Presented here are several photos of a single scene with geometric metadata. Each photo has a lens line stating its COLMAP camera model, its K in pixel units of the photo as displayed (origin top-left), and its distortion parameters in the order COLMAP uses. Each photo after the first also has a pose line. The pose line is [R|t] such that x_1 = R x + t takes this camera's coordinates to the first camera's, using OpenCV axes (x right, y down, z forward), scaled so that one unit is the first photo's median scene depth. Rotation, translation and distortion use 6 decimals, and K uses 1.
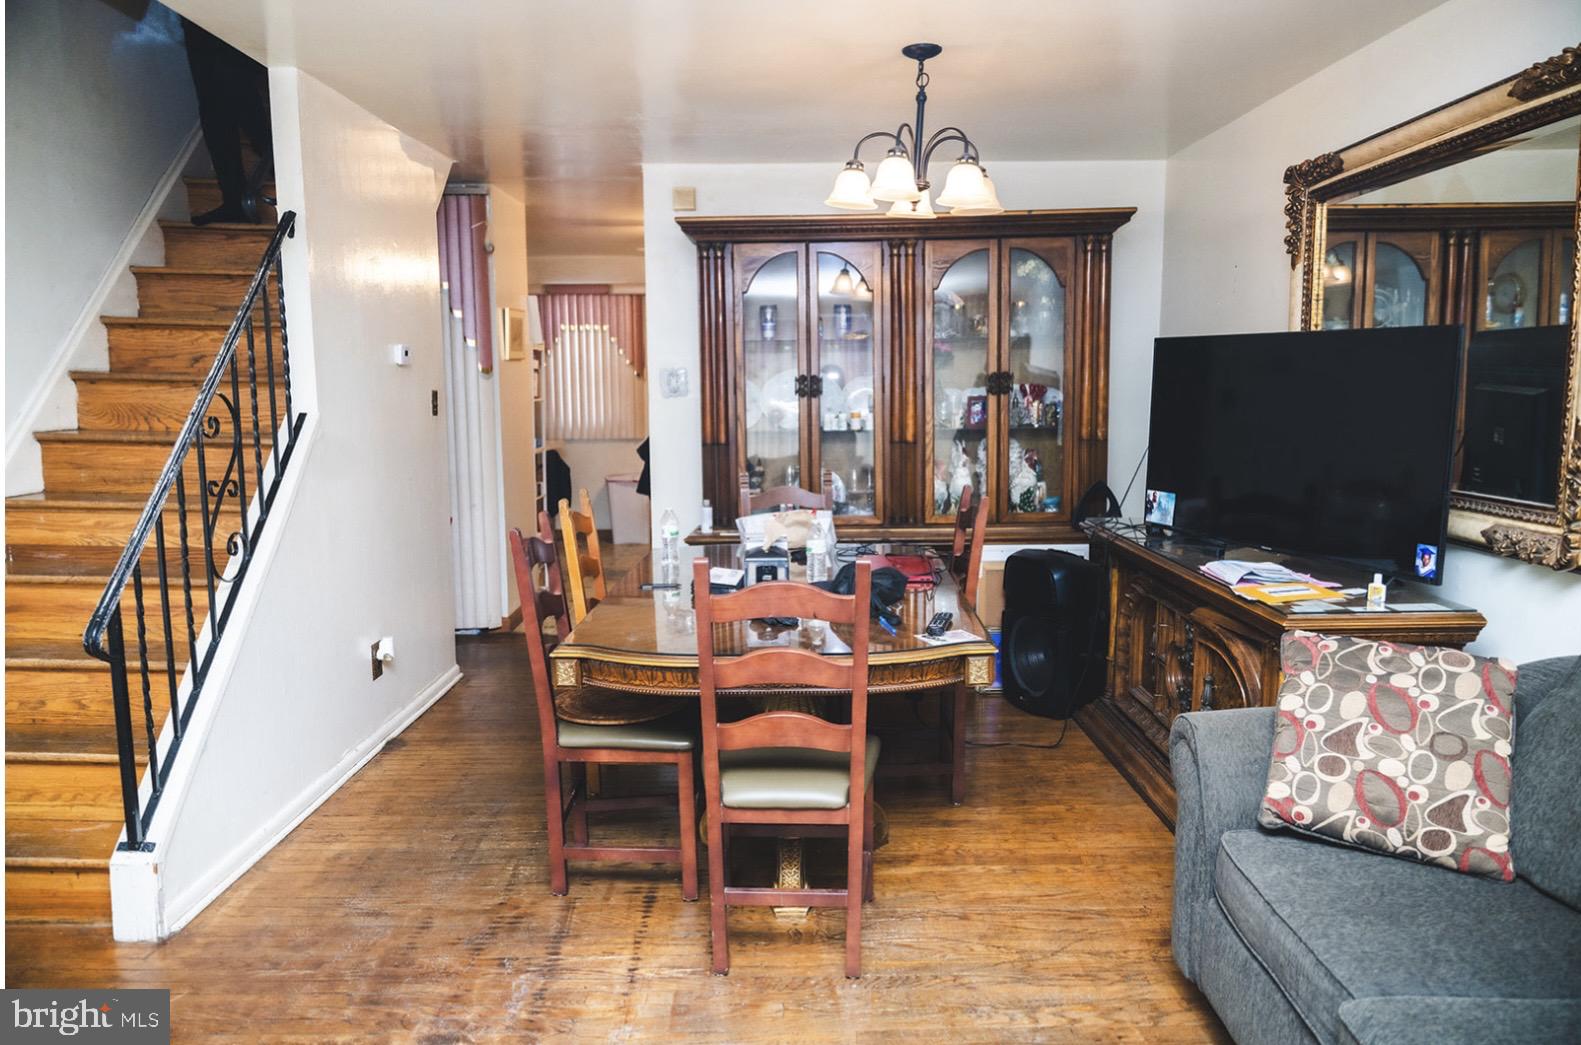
lens RADIAL K [[1026.0, 0, 795.1], [0, 1026.0, 527.5], [0, 0, 1]] dist [-0.006707, -0.005763]
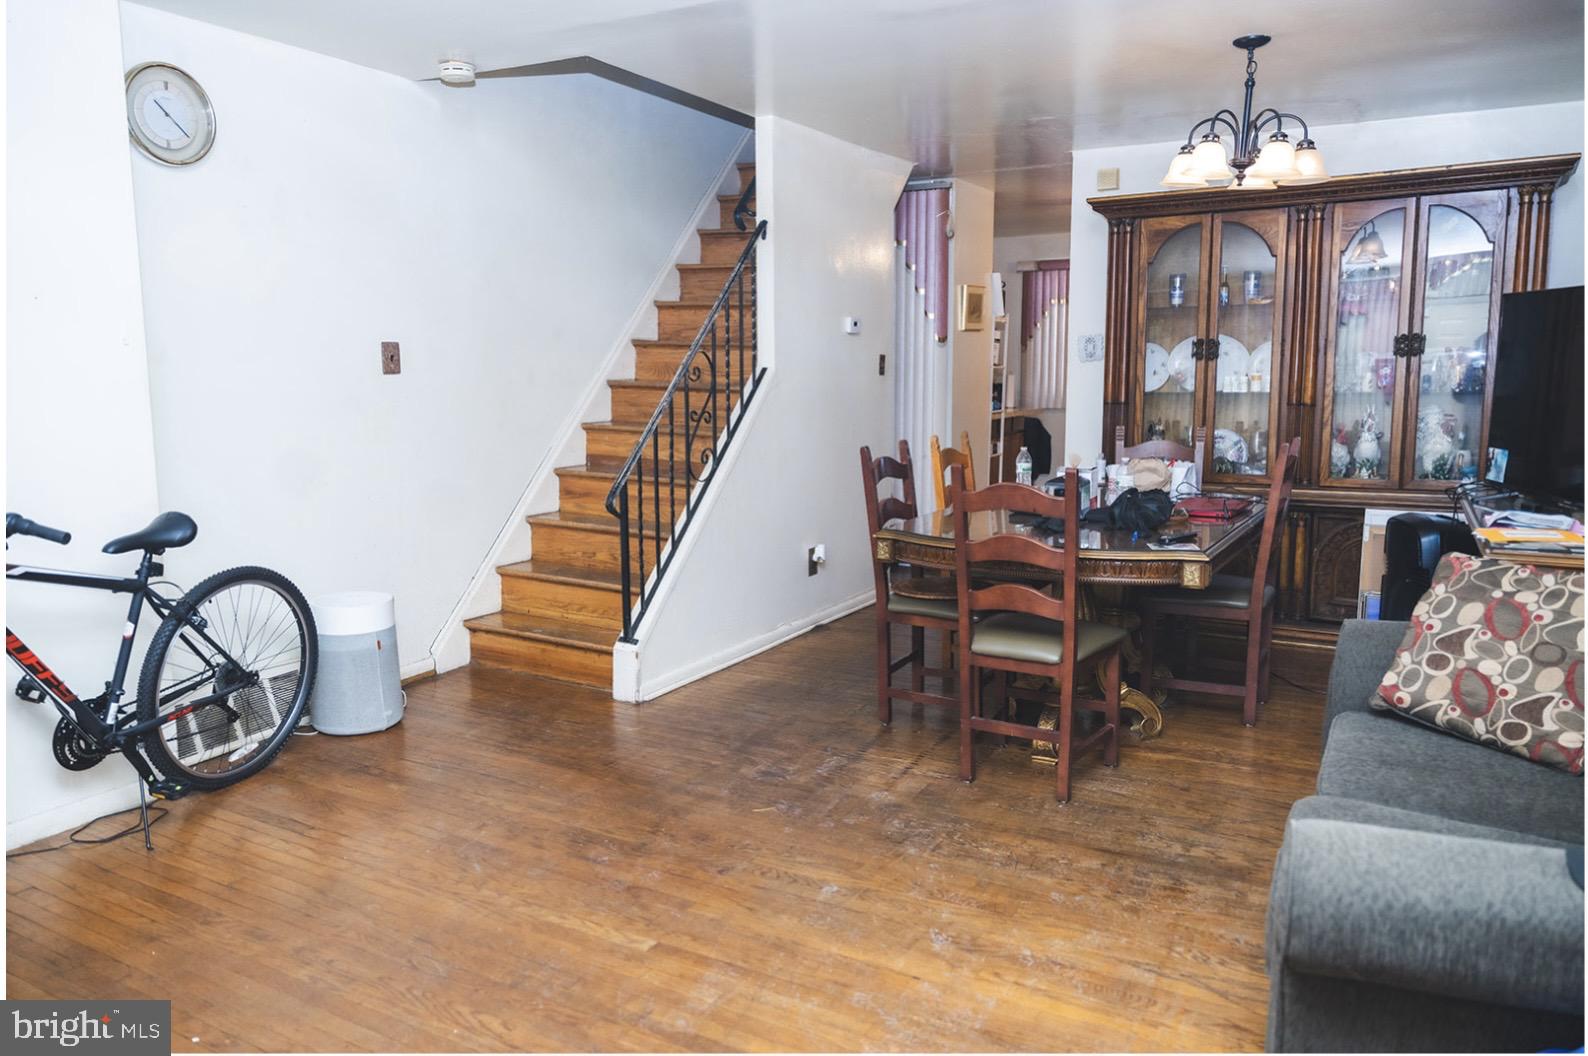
lens RADIAL K [[1039.1, 0, 796.3], [0, 1039.1, 522.3], [0, 0, 1]] dist [-0.014852, -0.006895]
pose [[0.874948, 0.072989, -0.478684, 0.271233], [-0.065579, 0.997328, 0.032204, 0.053540], [0.479756, 0.003214, 0.877396, -0.224778]]
